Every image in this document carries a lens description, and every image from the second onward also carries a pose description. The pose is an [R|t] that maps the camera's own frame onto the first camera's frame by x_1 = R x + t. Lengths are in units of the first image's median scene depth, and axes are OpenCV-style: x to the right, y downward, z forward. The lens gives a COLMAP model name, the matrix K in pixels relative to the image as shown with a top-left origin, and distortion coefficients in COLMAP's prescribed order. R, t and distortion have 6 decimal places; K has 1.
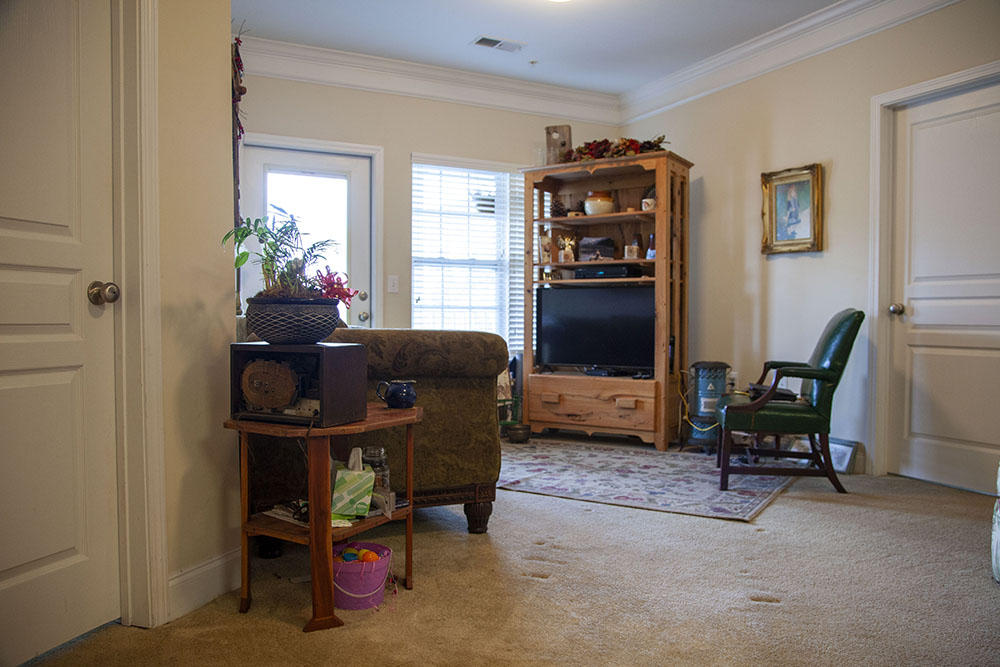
lens RADIAL K [[760.6, 0, 500.0], [0, 760.6, 333.5], [0, 0, 1]] dist [0.002076, 0.000404]
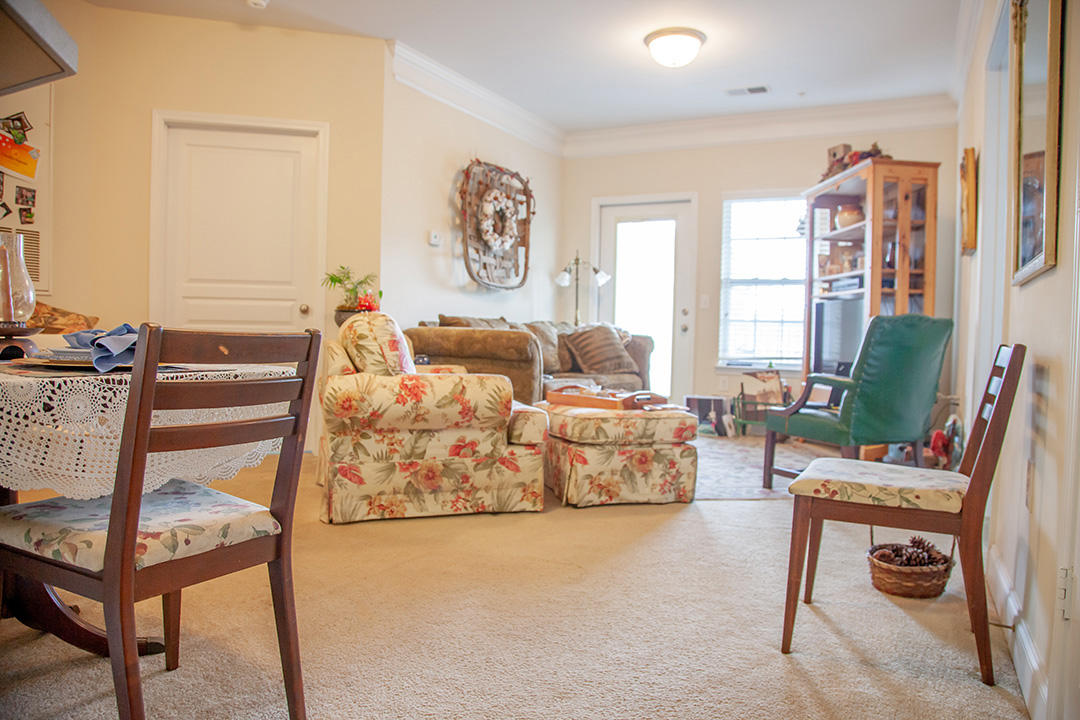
lens RADIAL K [[728.5, 0, 536.9], [0, 728.5, 371.7], [0, 0, 1]] dist [-0.100256, 0.054984]
pose [[0.574232, 0.050457, -0.817136, 0.652931], [-0.035936, 0.998690, 0.036415, 0.013385], [0.817903, 0.008454, 0.575294, 0.112184]]
